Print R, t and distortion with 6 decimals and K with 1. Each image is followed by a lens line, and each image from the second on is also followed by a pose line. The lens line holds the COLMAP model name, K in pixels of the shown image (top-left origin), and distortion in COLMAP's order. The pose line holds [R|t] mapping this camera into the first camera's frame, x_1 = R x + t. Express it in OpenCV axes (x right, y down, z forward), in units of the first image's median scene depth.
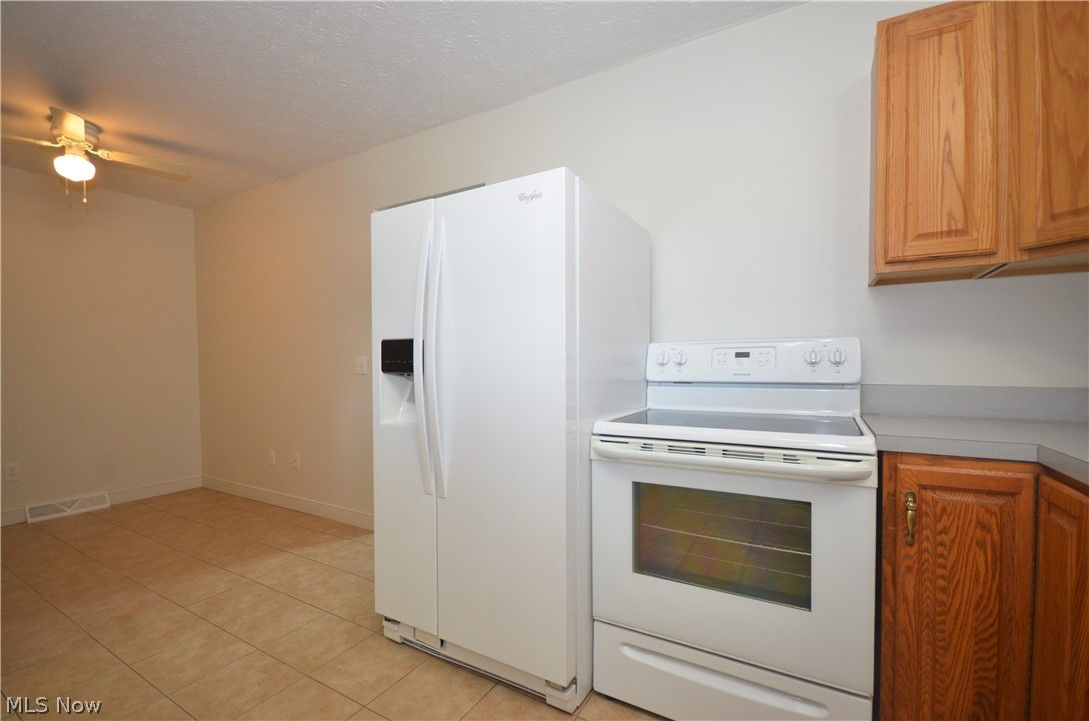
lens RADIAL K [[471.3, 0, 545.3], [0, 471.3, 375.7], [0, 0, 1]] dist [0.023401, -0.020357]
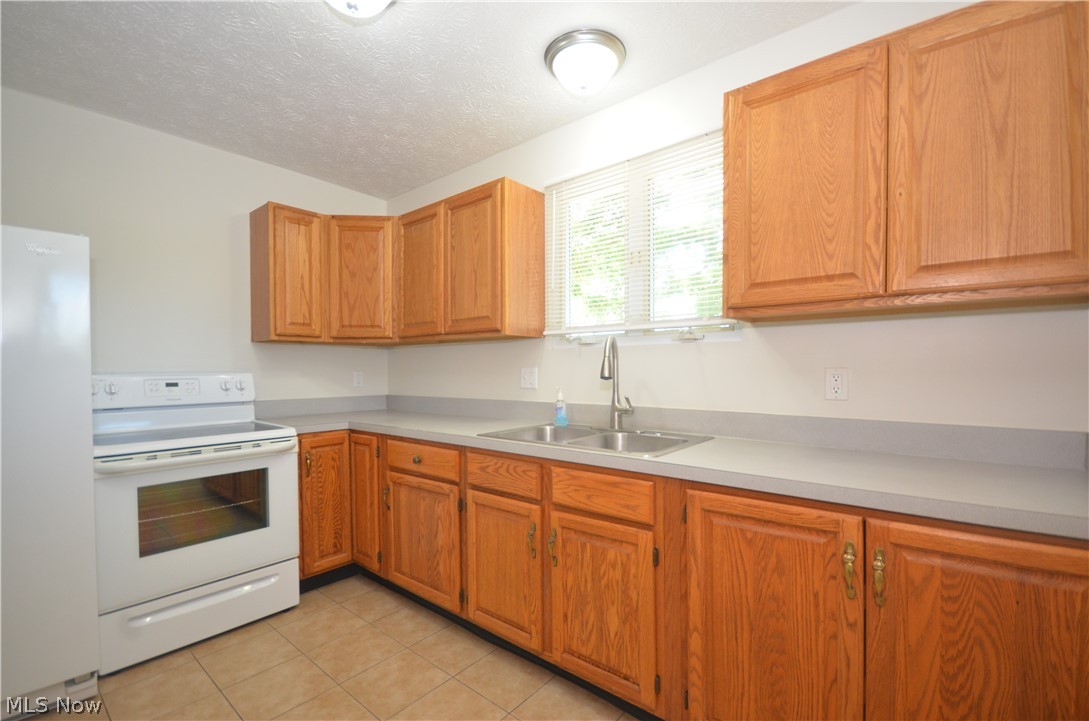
lens RADIAL K [[481.0, 0, 543.5], [0, 481.0, 374.9], [0, 0, 1]] dist [0.001066, -0.008669]
pose [[0.170261, -0.006186, 0.985380, -1.141596], [0.030770, 0.999526, 0.000959, -0.063409], [-0.984919, 0.030156, 0.170370, -0.402990]]
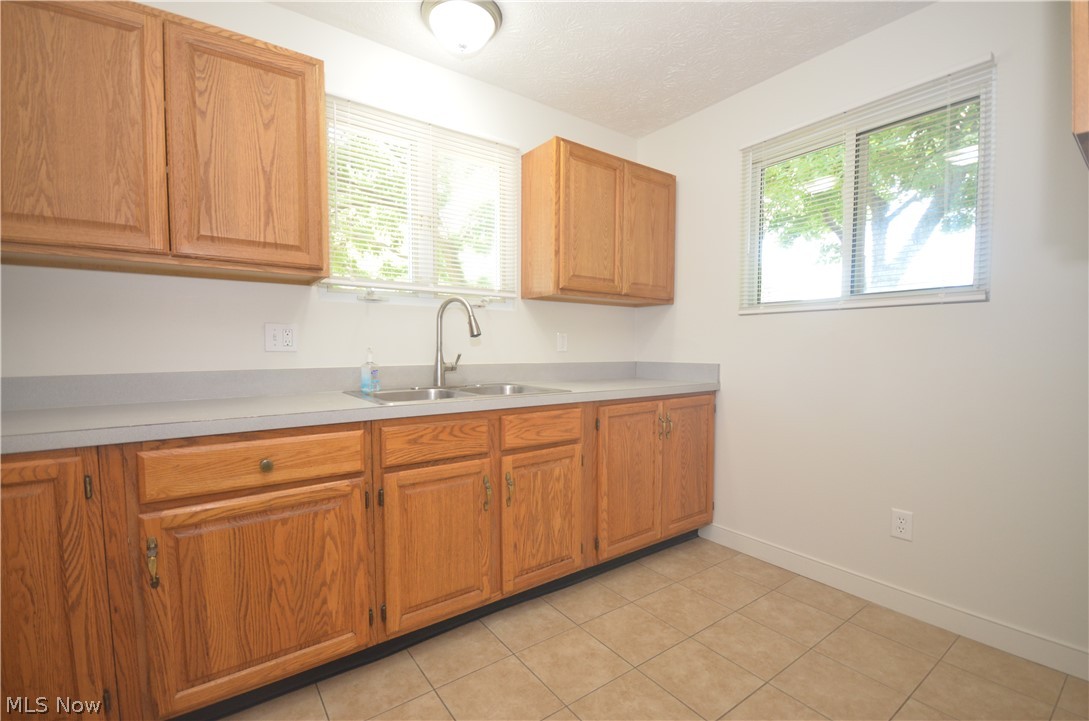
lens RADIAL K [[474.0, 0, 545.1], [0, 474.0, 375.8], [0, 0, 1]] dist [0.001954, -0.006297]
pose [[-0.918820, -0.015323, 0.394380, -0.415473], [0.018249, 0.996528, 0.081234, -0.033989], [-0.394256, 0.081836, -0.915350, 1.190652]]
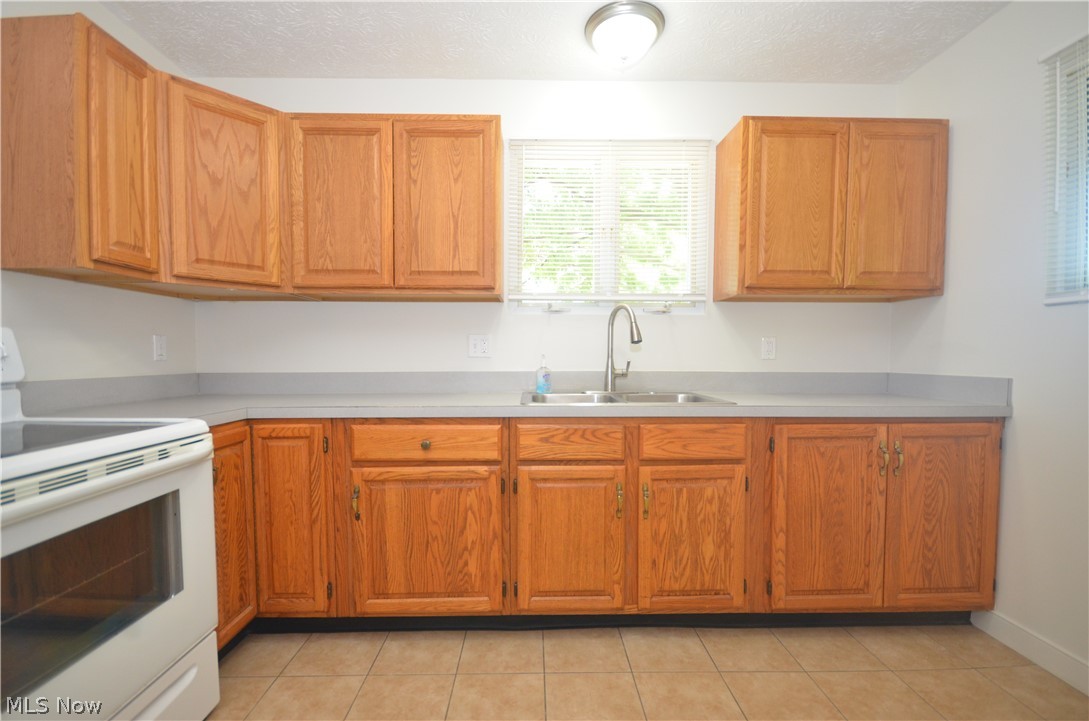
lens RADIAL K [[474.0, 0, 545.1], [0, 474.0, 375.8], [0, 0, 1]] dist [0.001954, -0.006297]
pose [[-0.526423, -0.030180, 0.849687, -0.794173], [0.026158, 0.998322, 0.051665, -0.019289], [-0.849820, 0.049424, -0.524750, 0.876309]]
